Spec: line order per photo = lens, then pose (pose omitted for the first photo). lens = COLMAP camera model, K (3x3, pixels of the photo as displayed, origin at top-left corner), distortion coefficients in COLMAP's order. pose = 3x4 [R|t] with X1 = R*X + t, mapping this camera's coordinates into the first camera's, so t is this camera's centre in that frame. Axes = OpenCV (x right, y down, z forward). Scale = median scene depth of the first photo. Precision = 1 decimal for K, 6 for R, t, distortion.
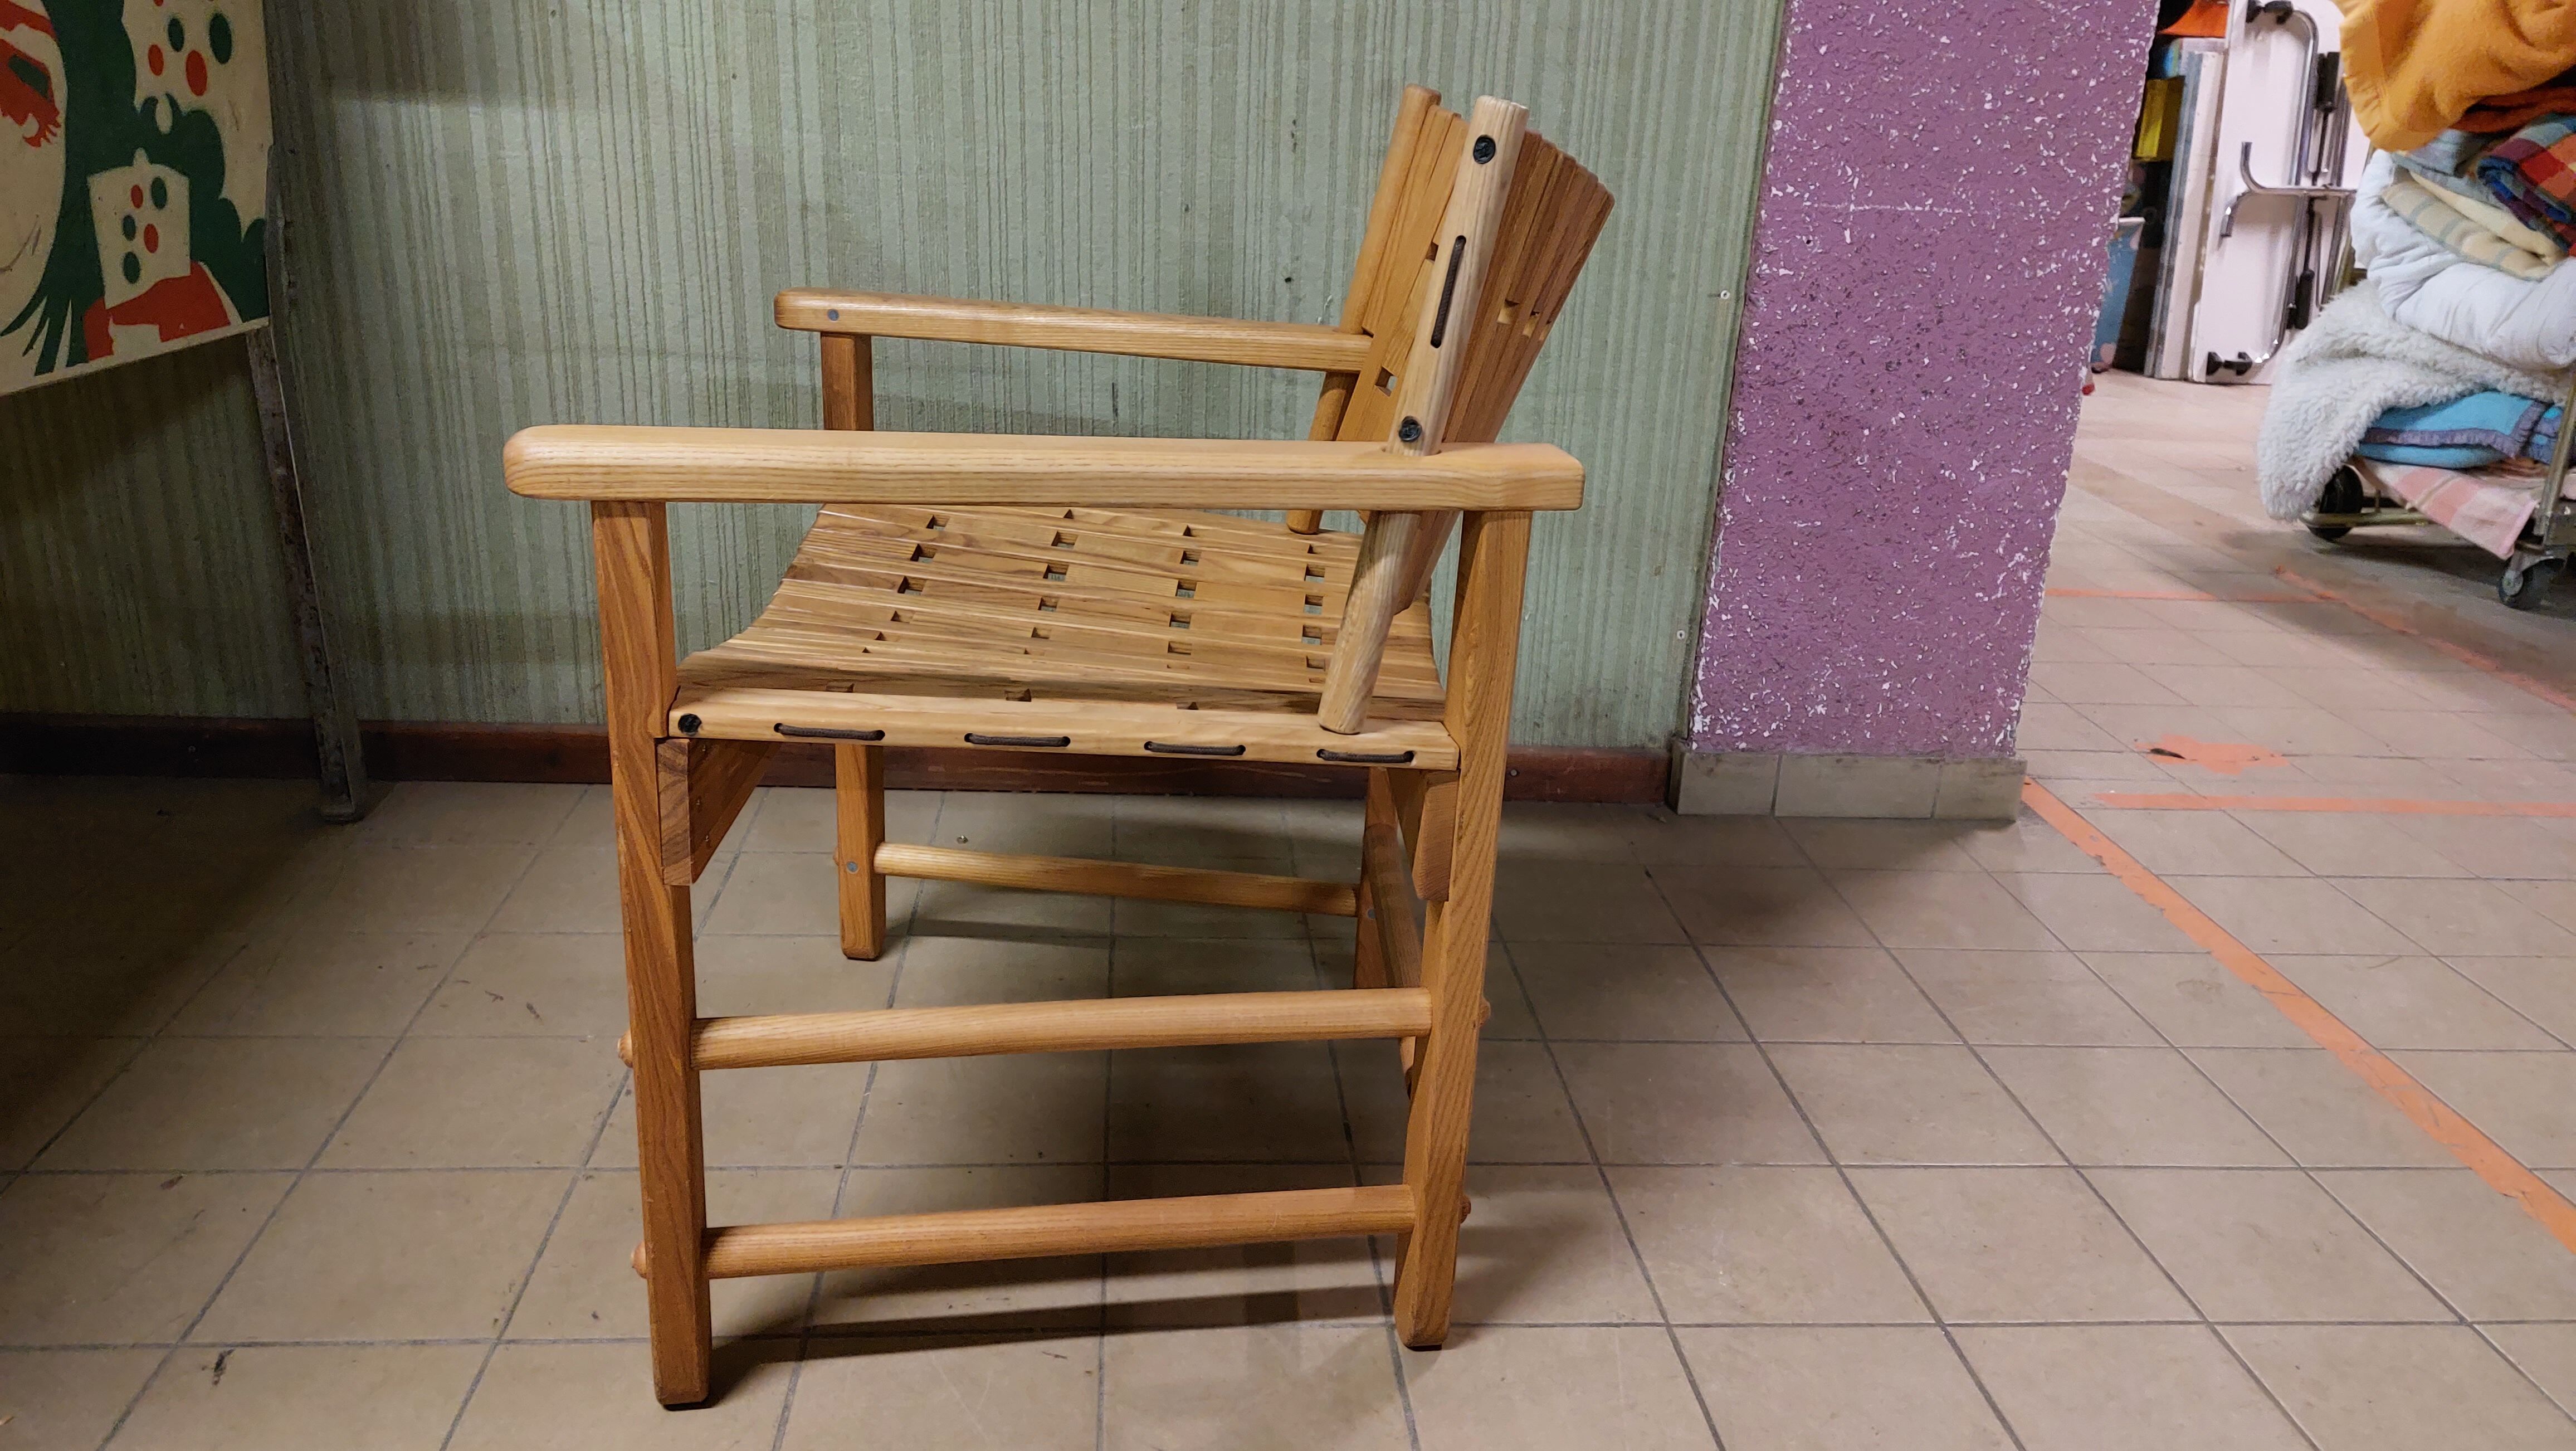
lens RADIAL K [[1837.3, 0, 1287.4], [0, 1837.3, 704.5], [0, 0, 1]] dist [0.084992, -0.100800]
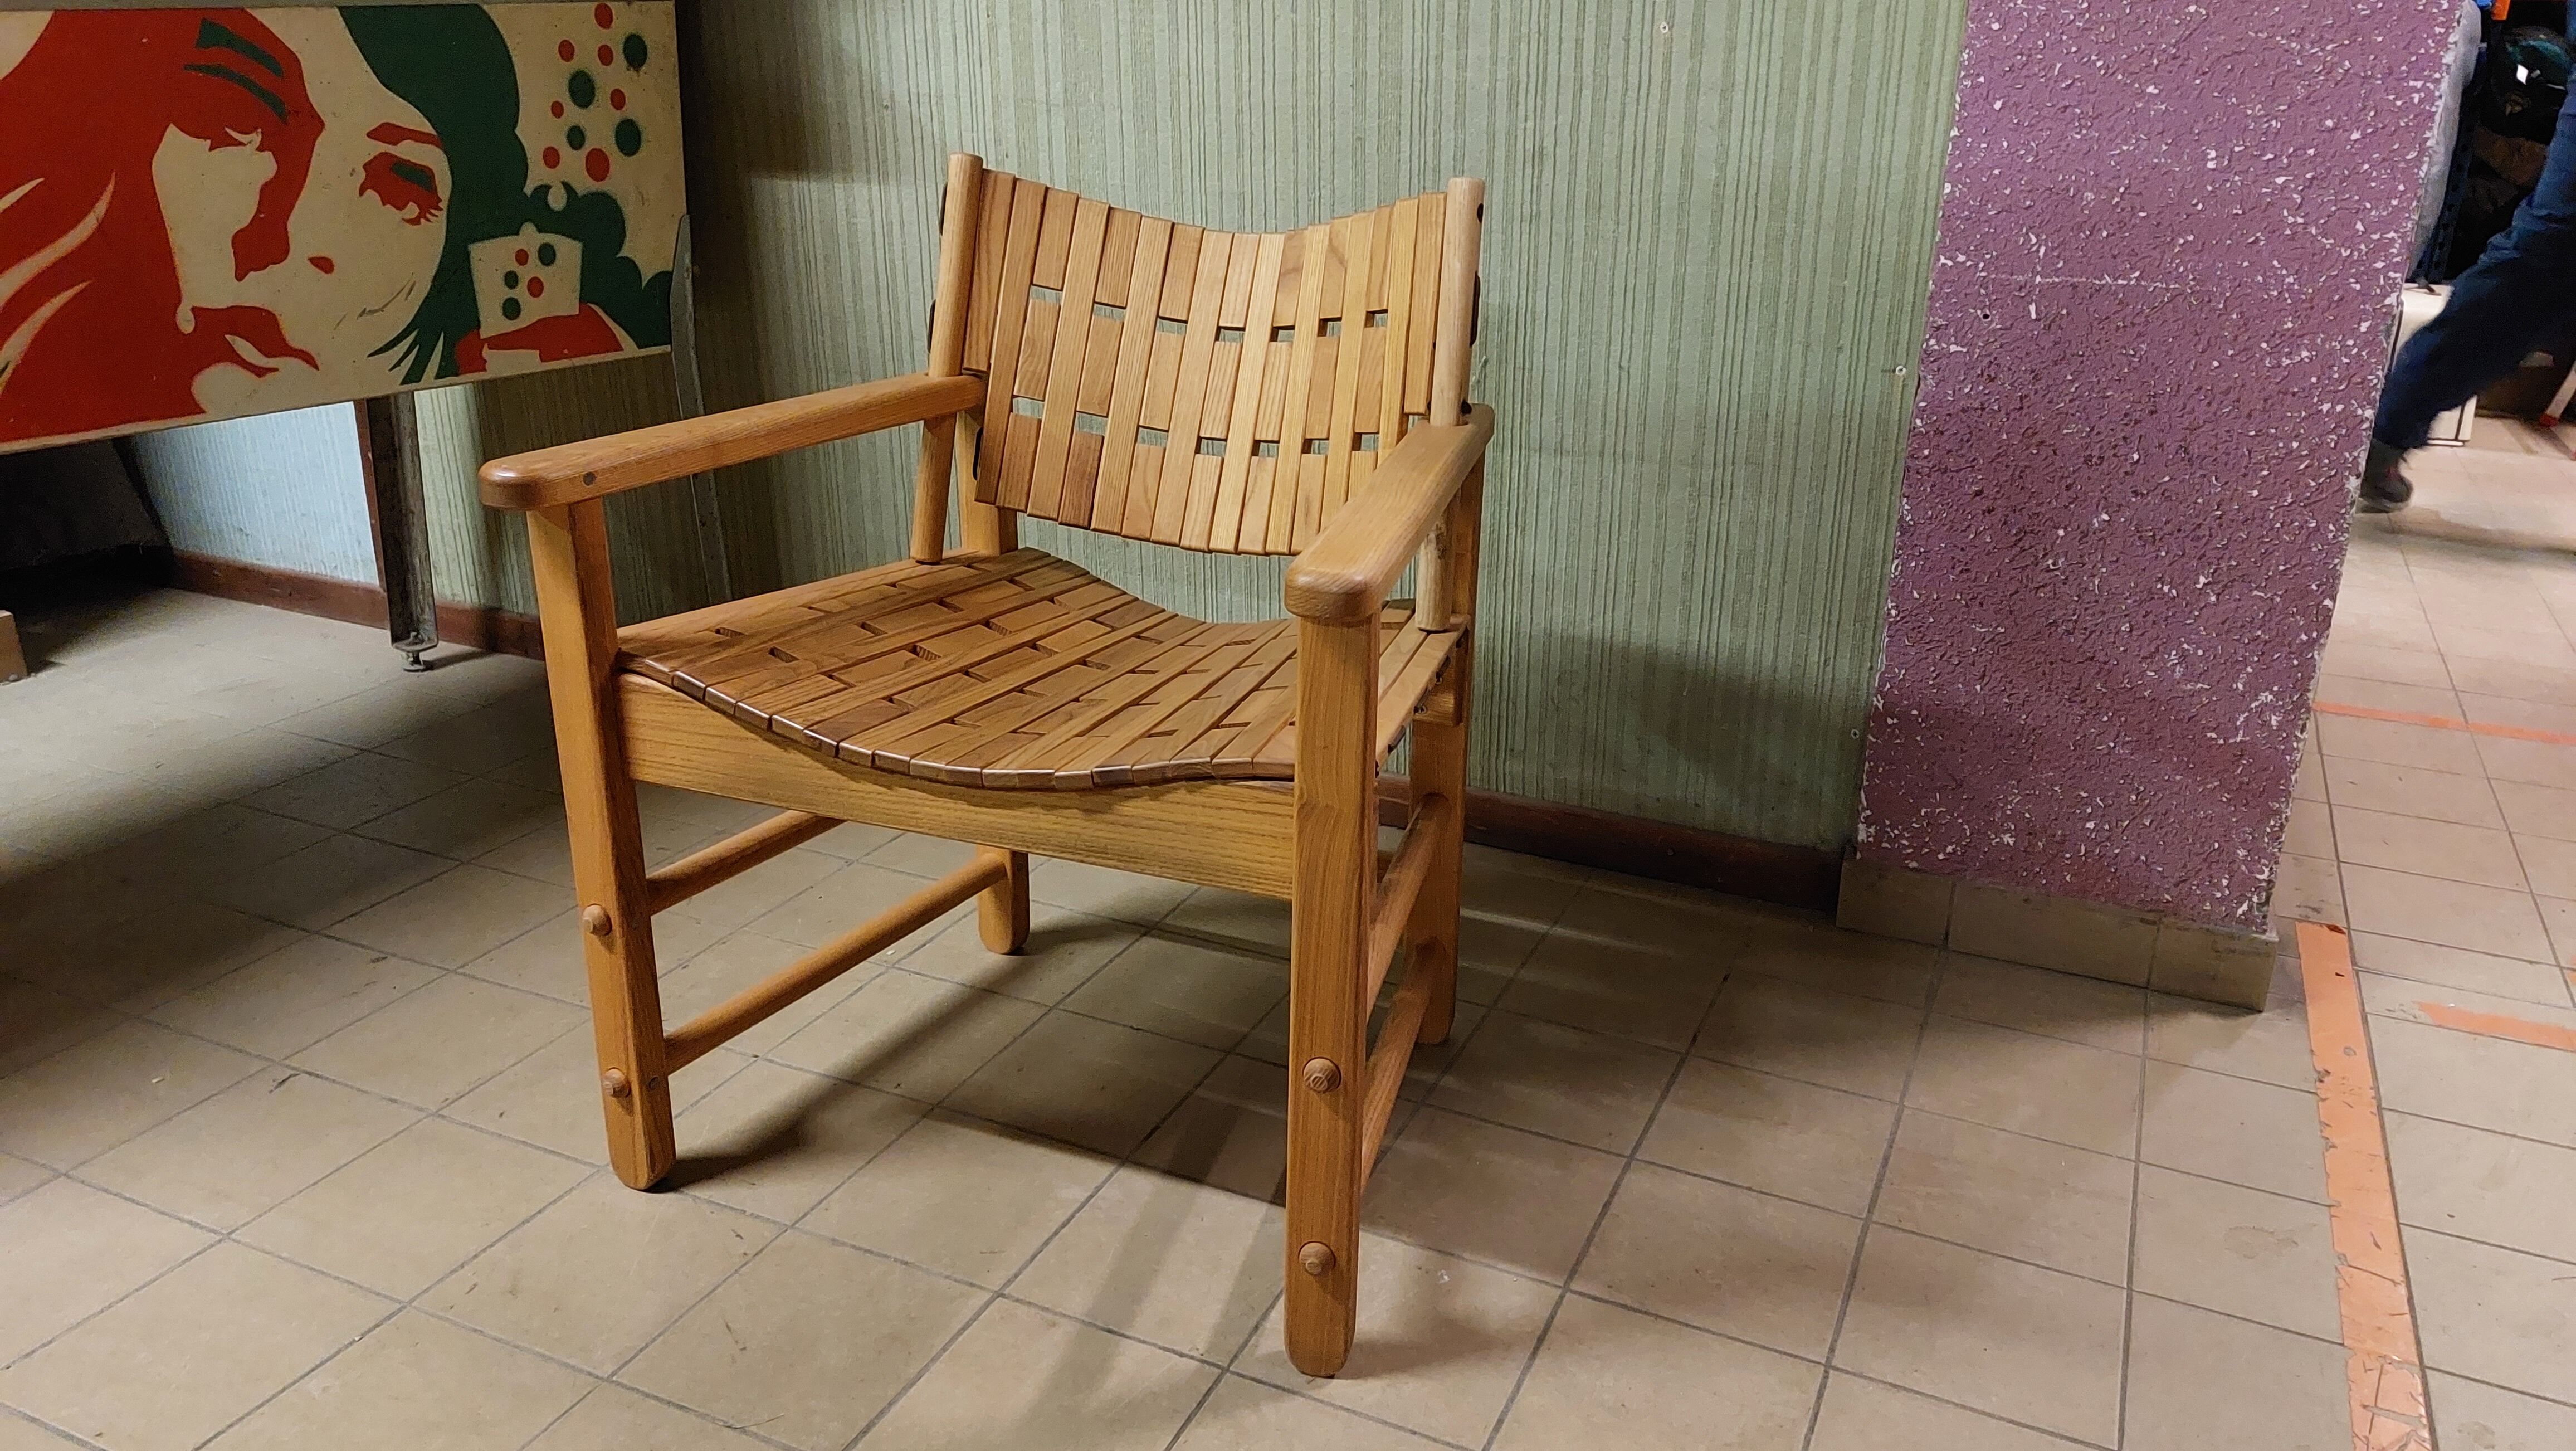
lens RADIAL K [[1824.8, 0, 1305.2], [0, 1824.8, 710.1], [0, 0, 1]] dist [0.082467, -0.097964]
pose [[0.869710, 0.130250, -0.476067, 0.438119], [-0.131926, 0.990803, 0.030070, -0.043776], [0.475605, 0.036654, 0.878895, 0.066062]]
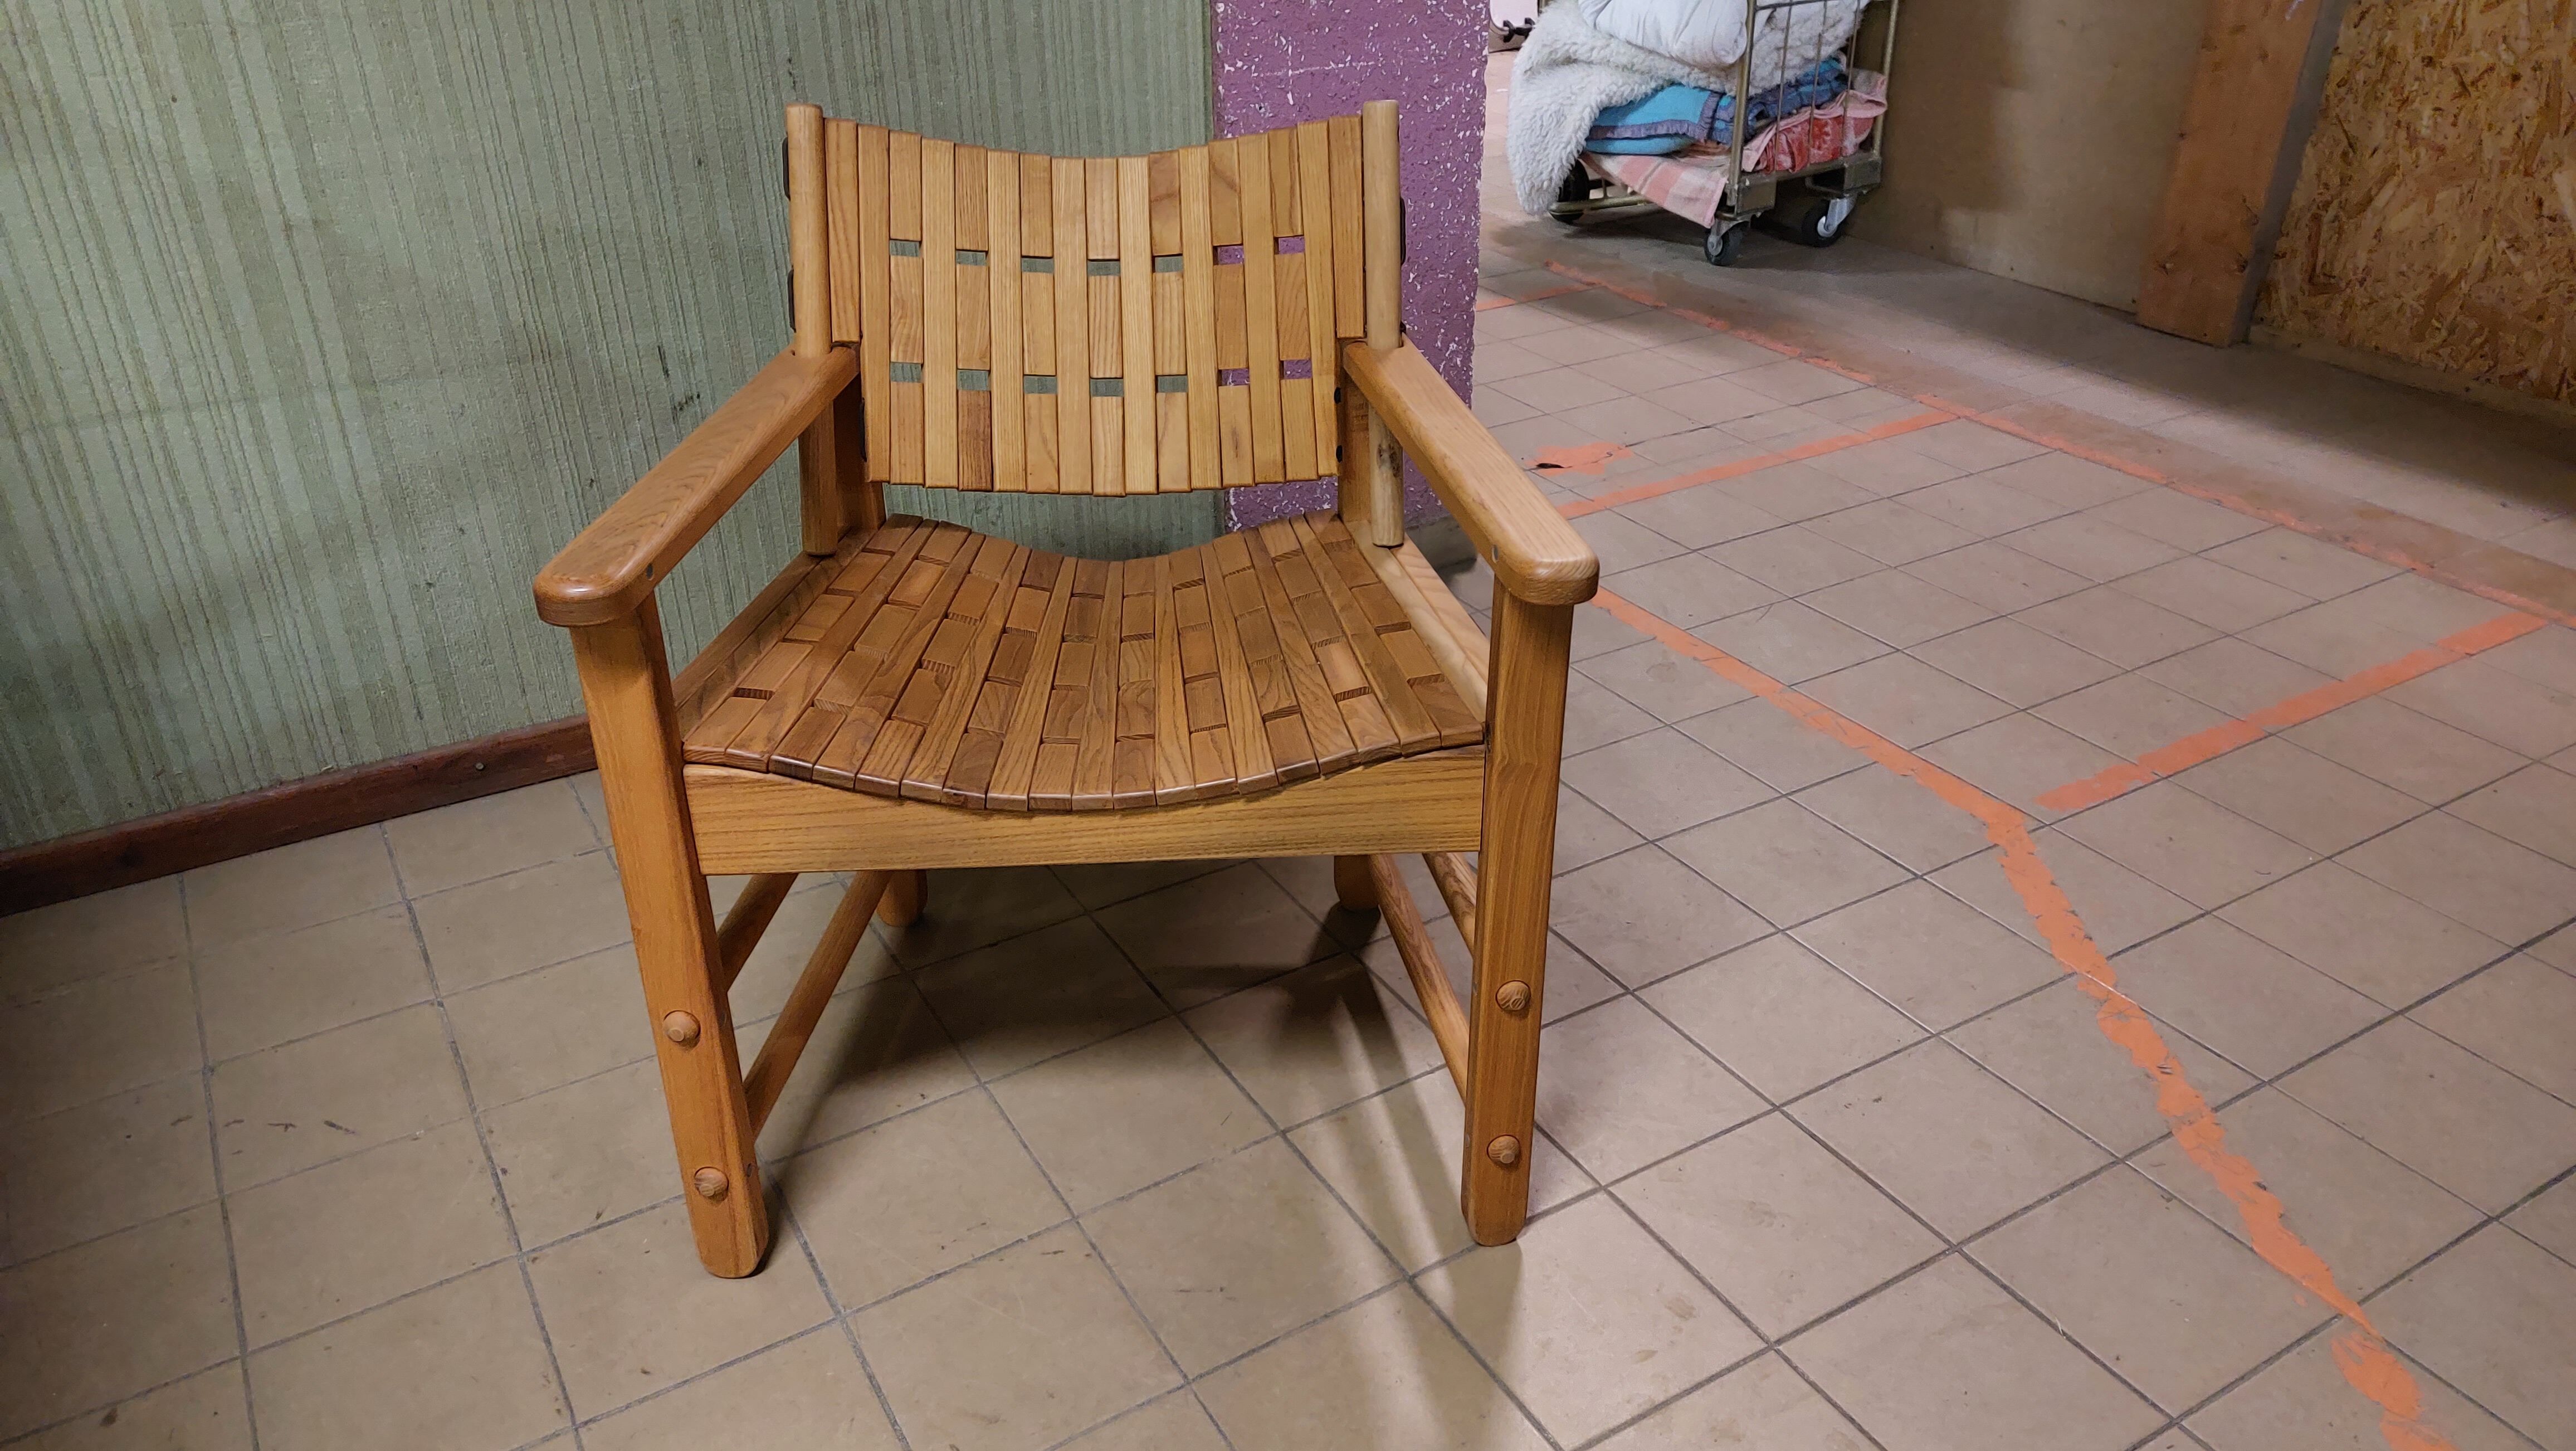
lens RADIAL K [[1835.9, 0, 1288.0], [0, 1835.9, 725.5], [0, 0, 1]] dist [0.079795, -0.089678]
pose [[0.896927, -0.260318, 0.357430, -0.199429], [0.193351, 0.957858, 0.212421, -0.124445], [-0.397664, -0.121417, 0.909462, -0.070411]]
